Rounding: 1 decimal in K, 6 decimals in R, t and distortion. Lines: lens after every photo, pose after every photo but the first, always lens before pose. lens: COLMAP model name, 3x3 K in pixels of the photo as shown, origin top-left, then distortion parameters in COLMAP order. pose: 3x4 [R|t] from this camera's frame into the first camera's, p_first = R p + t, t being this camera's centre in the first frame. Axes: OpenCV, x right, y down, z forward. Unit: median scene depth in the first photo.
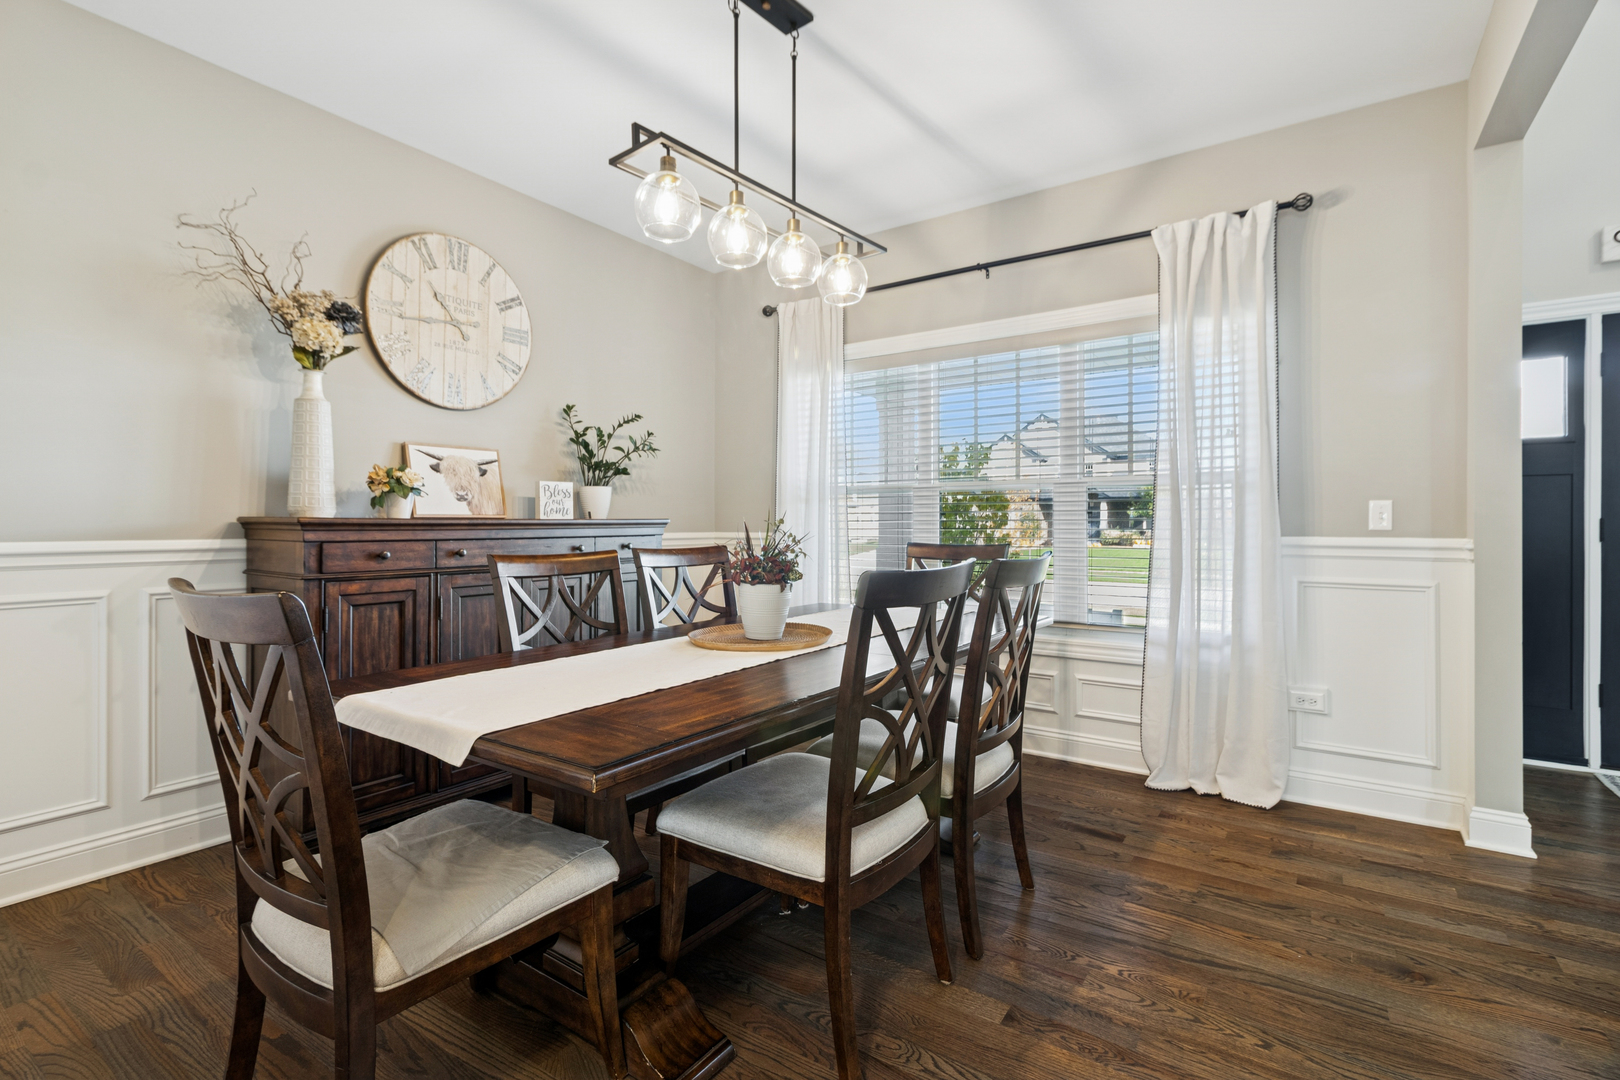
lens RADIAL K [[738.3, 0, 812.9], [0, 738.3, 533.5], [0, 0, 1]] dist [0.003487, 0.000230]
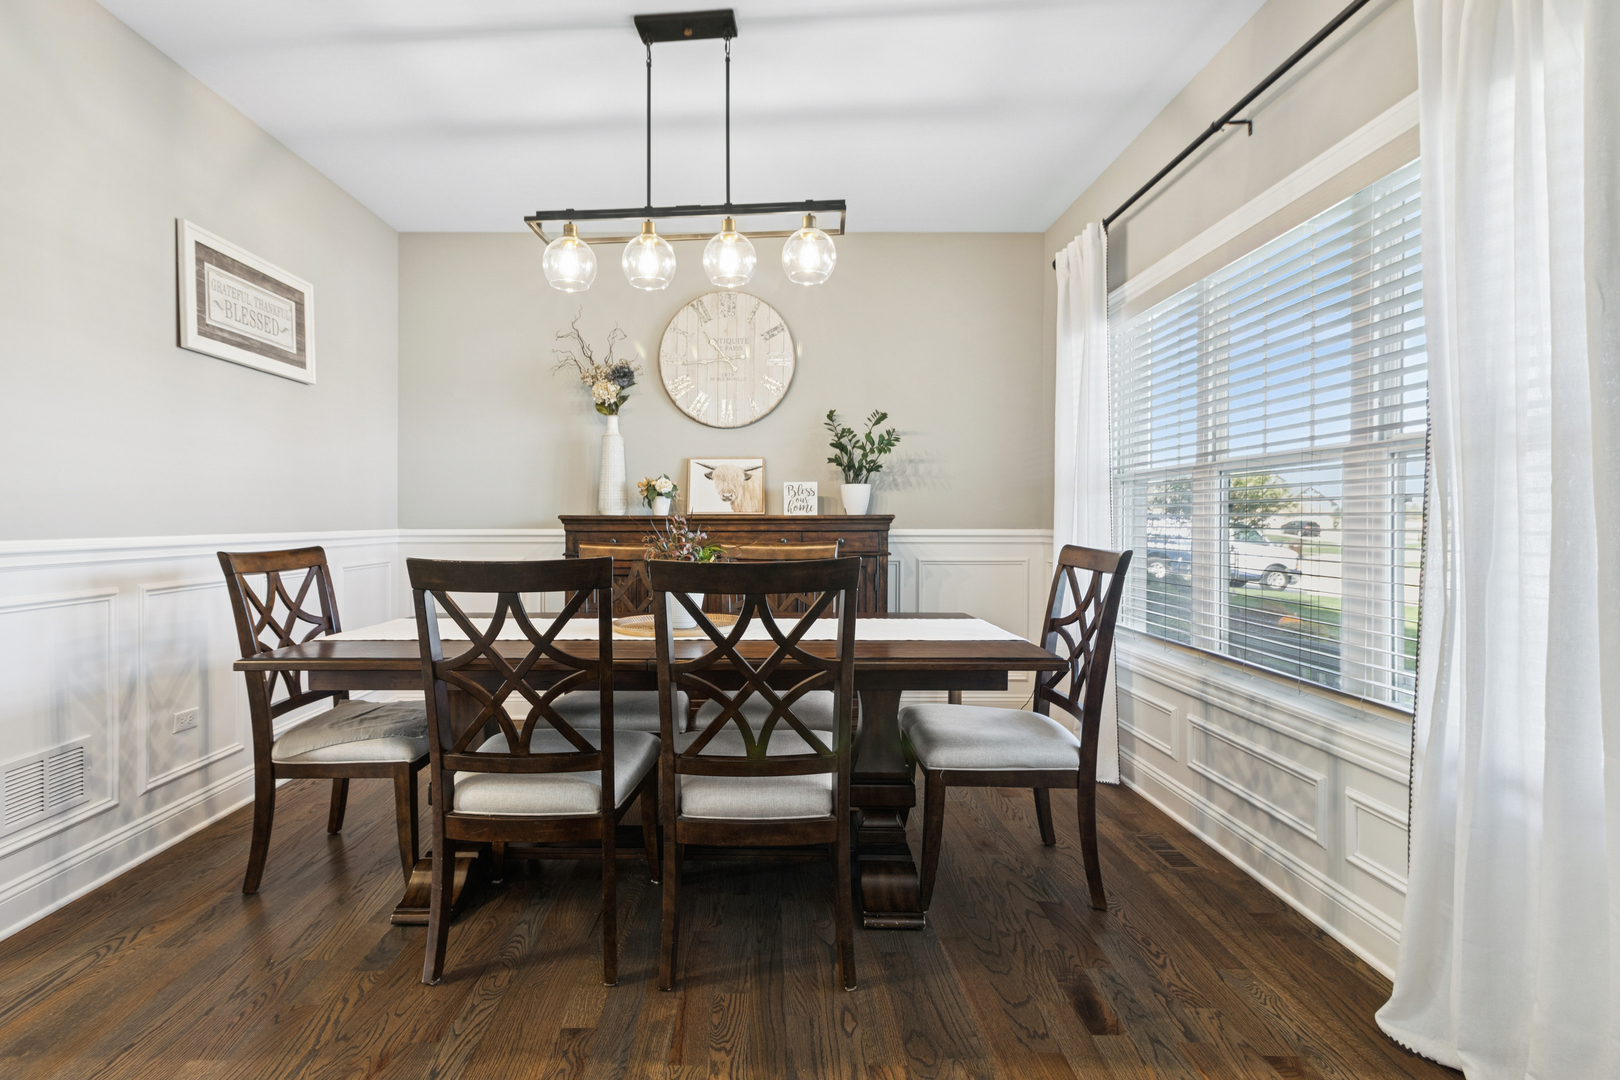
lens RADIAL K [[763.5, 0, 770.7], [0, 763.5, 529.4], [0, 0, 1]] dist [0.001174, -0.000298]
pose [[0.566209, 0.012258, -0.824171, 0.645574], [-0.011898, 0.999907, 0.006698, -0.005837], [0.824176, 0.006013, 0.566302, 0.337577]]
